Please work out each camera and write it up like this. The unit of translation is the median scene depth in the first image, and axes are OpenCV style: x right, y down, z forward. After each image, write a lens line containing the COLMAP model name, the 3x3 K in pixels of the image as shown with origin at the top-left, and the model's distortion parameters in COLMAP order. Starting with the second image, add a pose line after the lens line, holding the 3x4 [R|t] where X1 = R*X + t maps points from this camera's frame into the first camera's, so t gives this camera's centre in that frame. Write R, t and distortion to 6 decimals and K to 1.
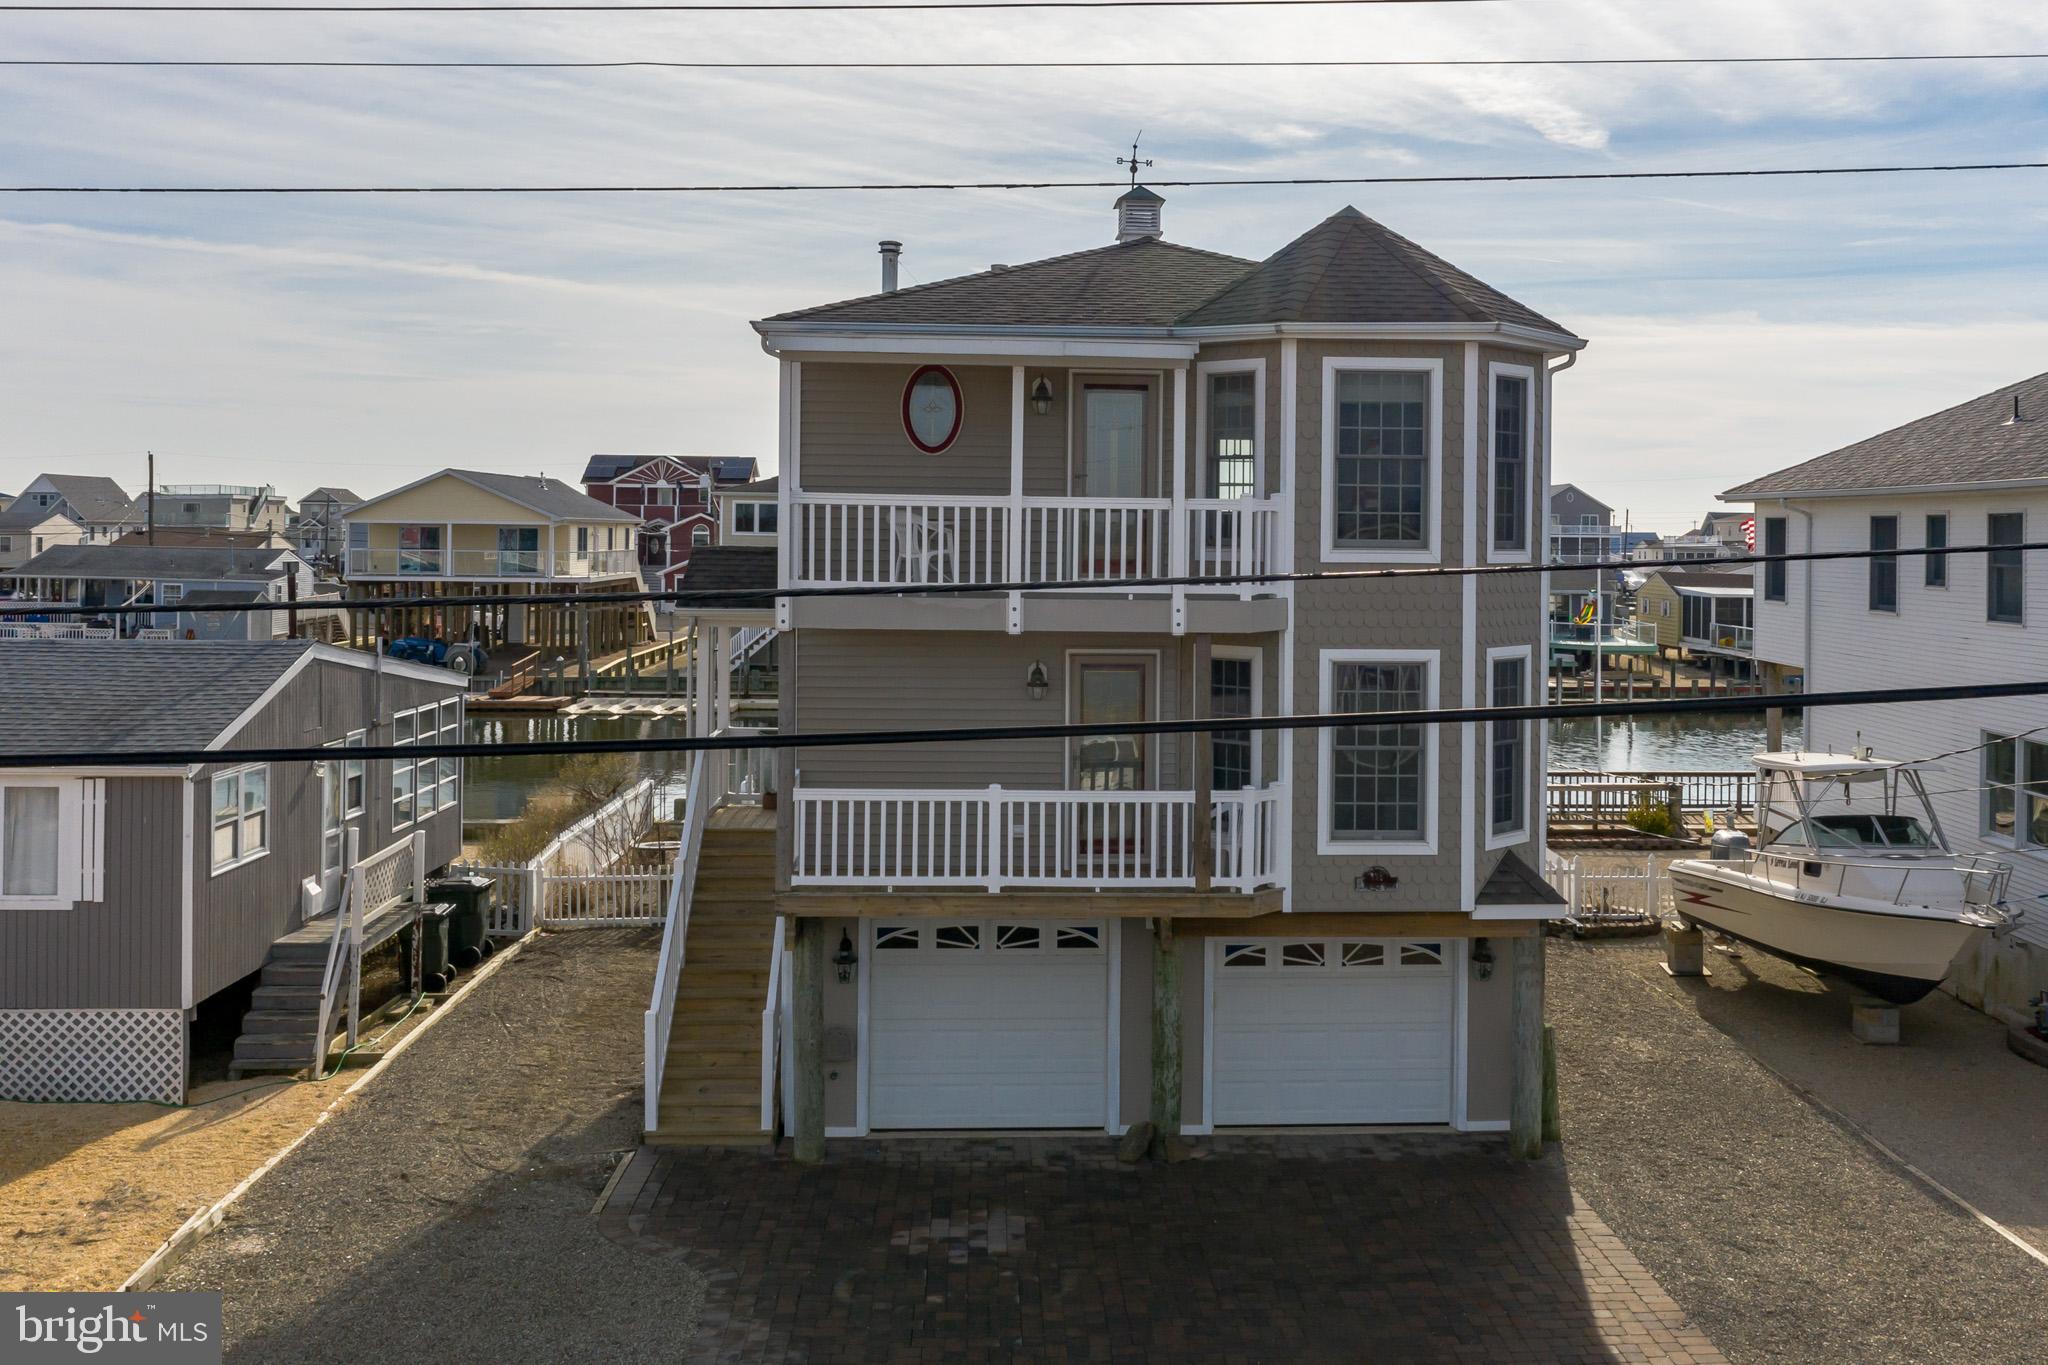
lens RADIAL K [[1941.9, 0, 1049.7], [0, 1941.9, 527.3], [0, 0, 1]] dist [-0.014506, -0.004721]
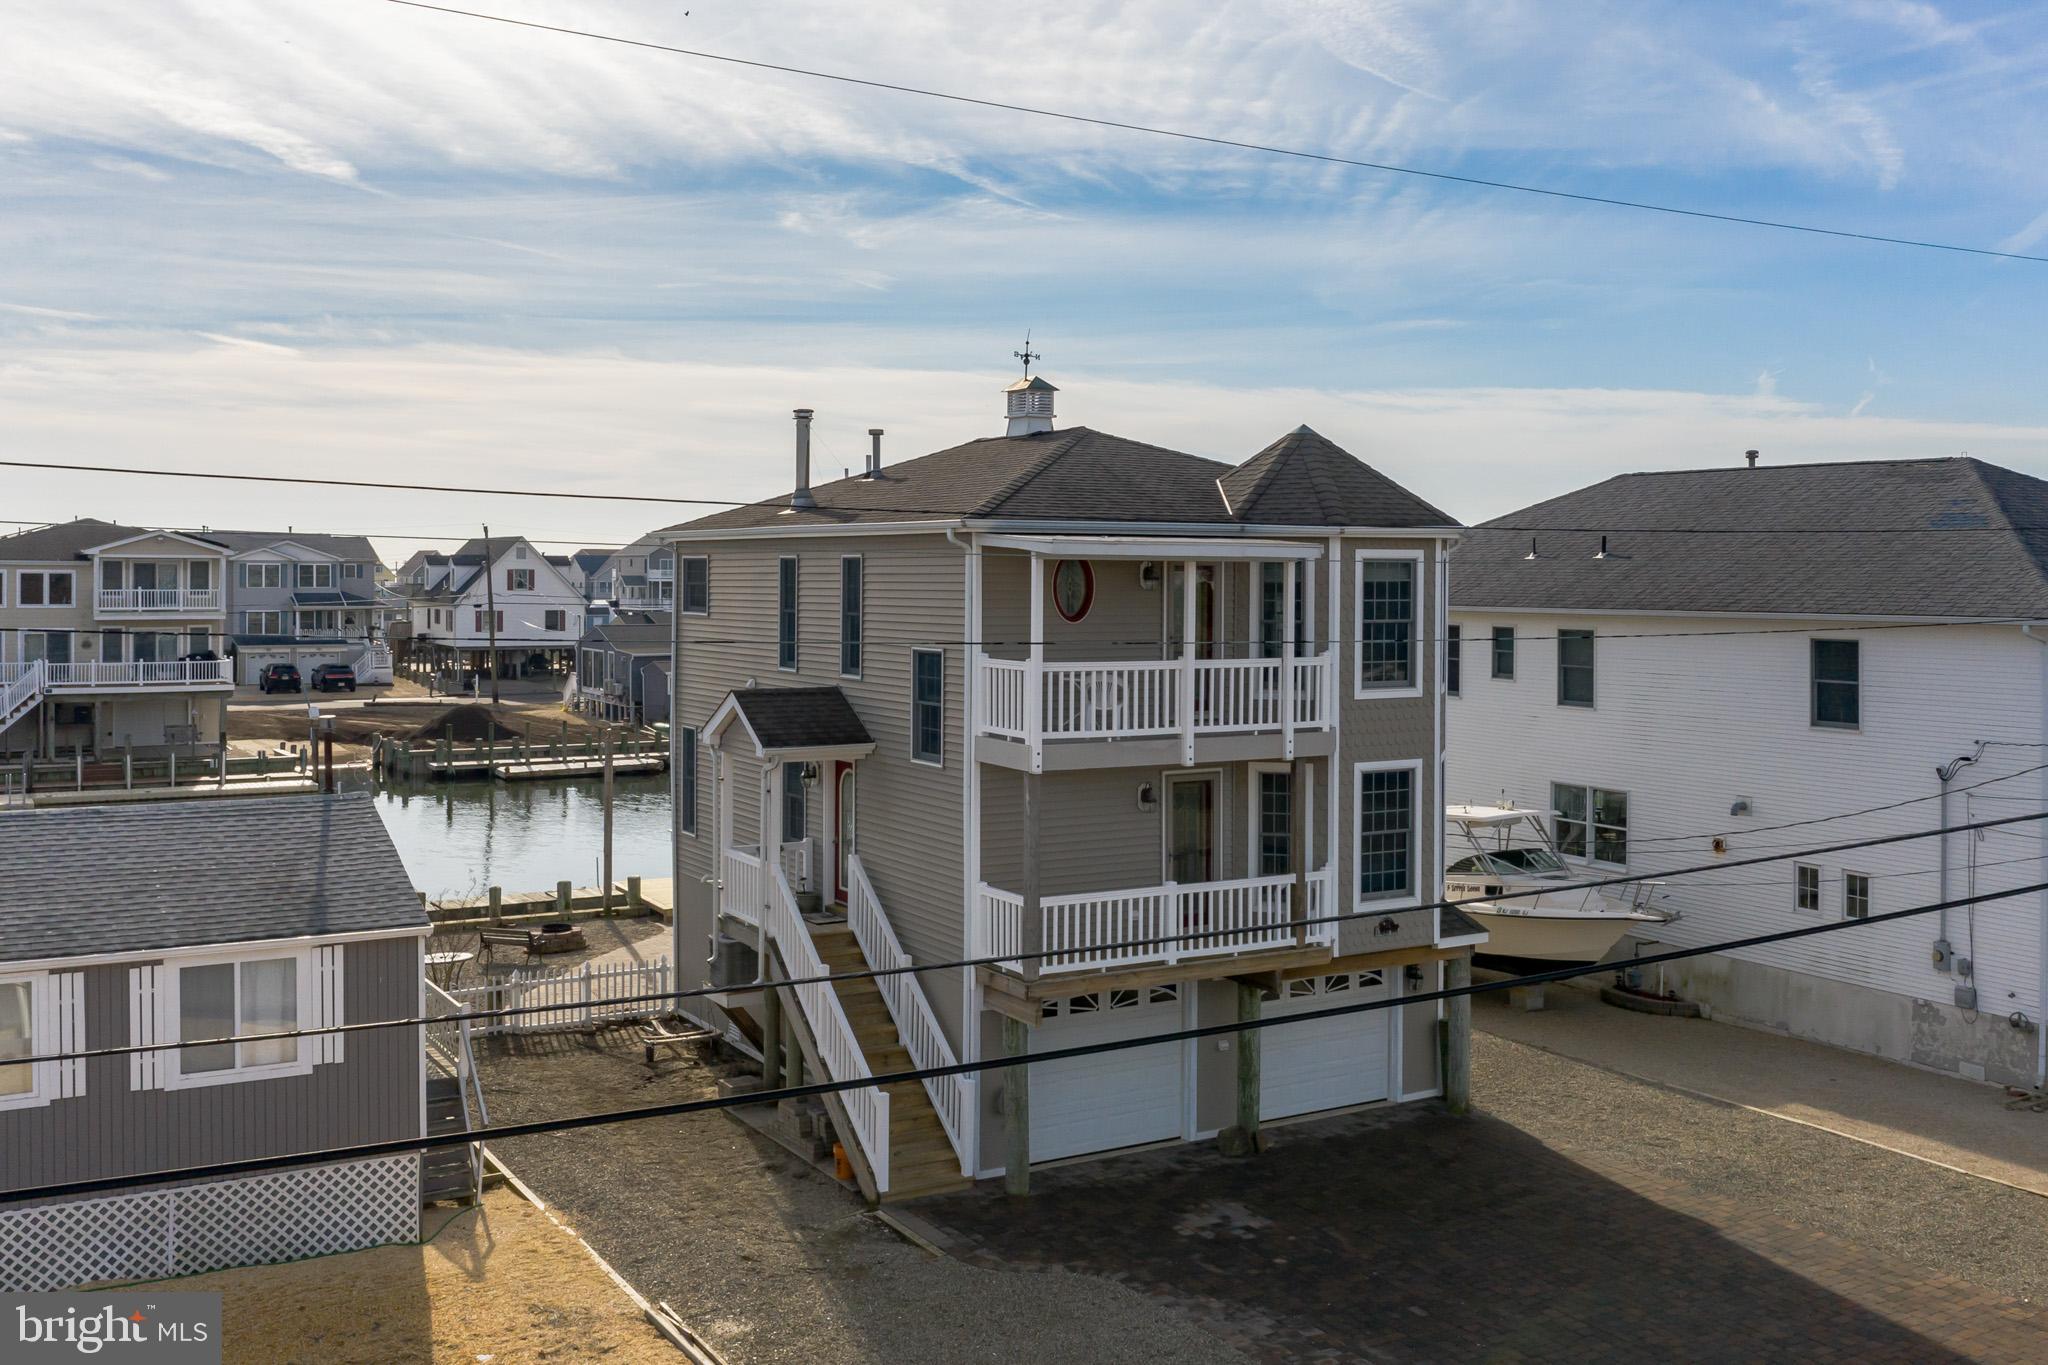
lens RADIAL K [[1946.7, 0, 1038.4], [0, 1946.7, 605.6], [0, 0, 1]] dist [-0.011804, -0.009335]
pose [[0.886026, -0.016483, 0.463343, -0.690345], [0.006160, 0.999698, 0.023784, -0.082095], [-0.463595, -0.018219, 0.885860, -0.109247]]
